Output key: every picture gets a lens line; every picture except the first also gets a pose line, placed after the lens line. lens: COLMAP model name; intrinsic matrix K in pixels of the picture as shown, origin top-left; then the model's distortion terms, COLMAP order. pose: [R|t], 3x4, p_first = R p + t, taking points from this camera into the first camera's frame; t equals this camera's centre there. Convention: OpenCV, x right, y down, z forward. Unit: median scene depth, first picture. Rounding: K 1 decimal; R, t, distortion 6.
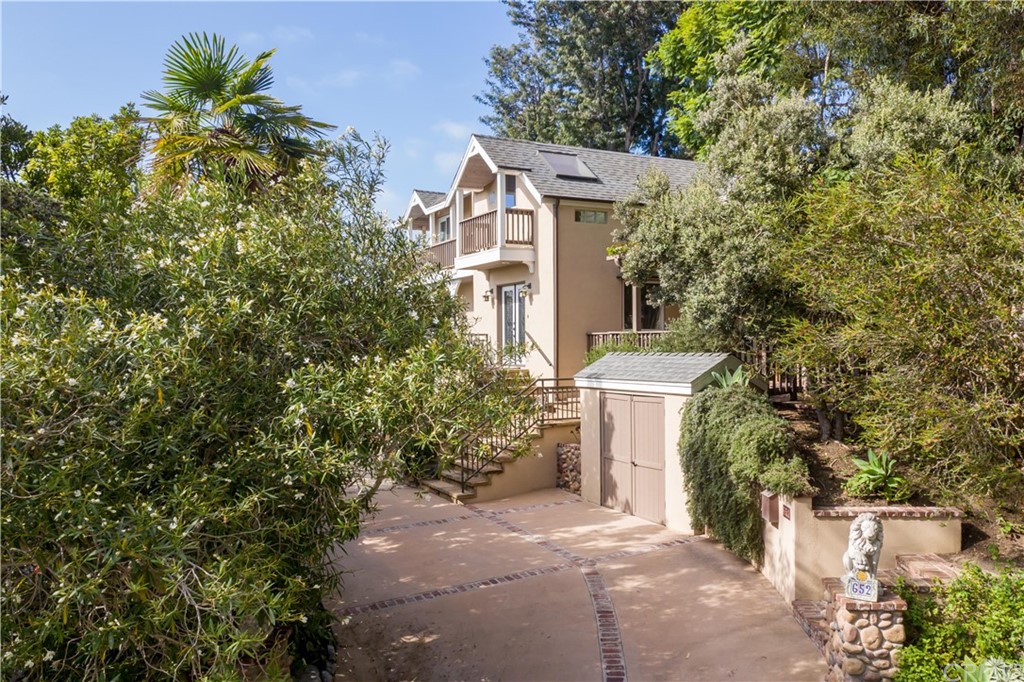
lens RADIAL K [[864.8, 0, 512.6], [0, 864.8, 342.3], [0, 0, 1]] dist [-0.015482, -0.002222]
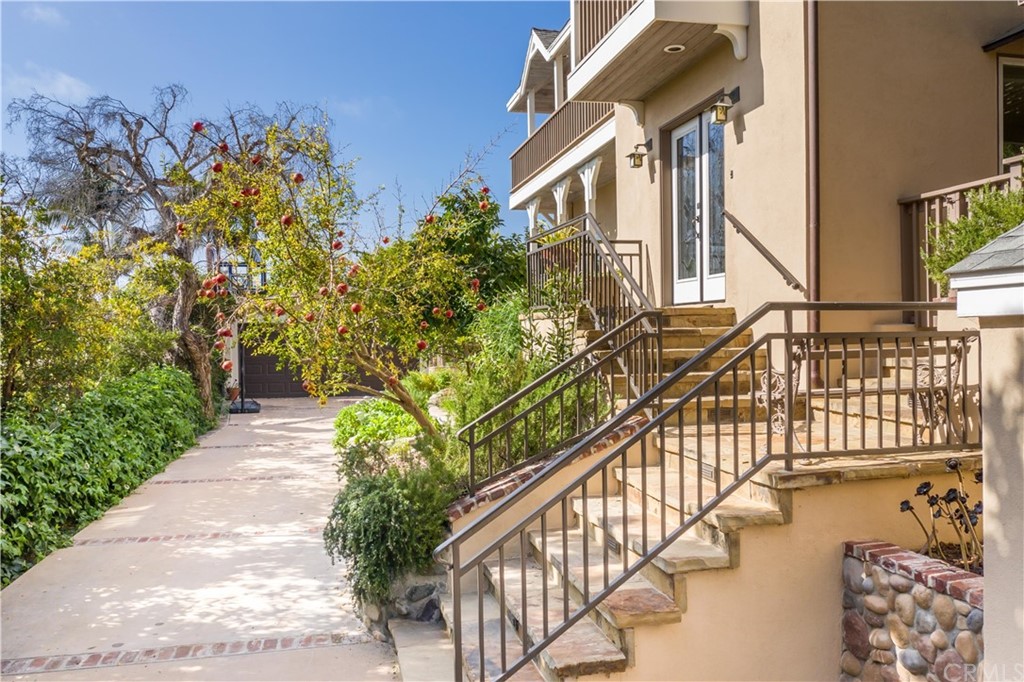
lens RADIAL K [[864.8, 0, 513.8], [0, 864.8, 339.0], [0, 0, 1]] dist [-0.015482, -0.002222]
pose [[0.973578, -0.000256, -0.228355, 0.011022], [0.001648, 0.999981, 0.005906, 0.043457], [0.228350, -0.006126, 0.973560, 0.599167]]
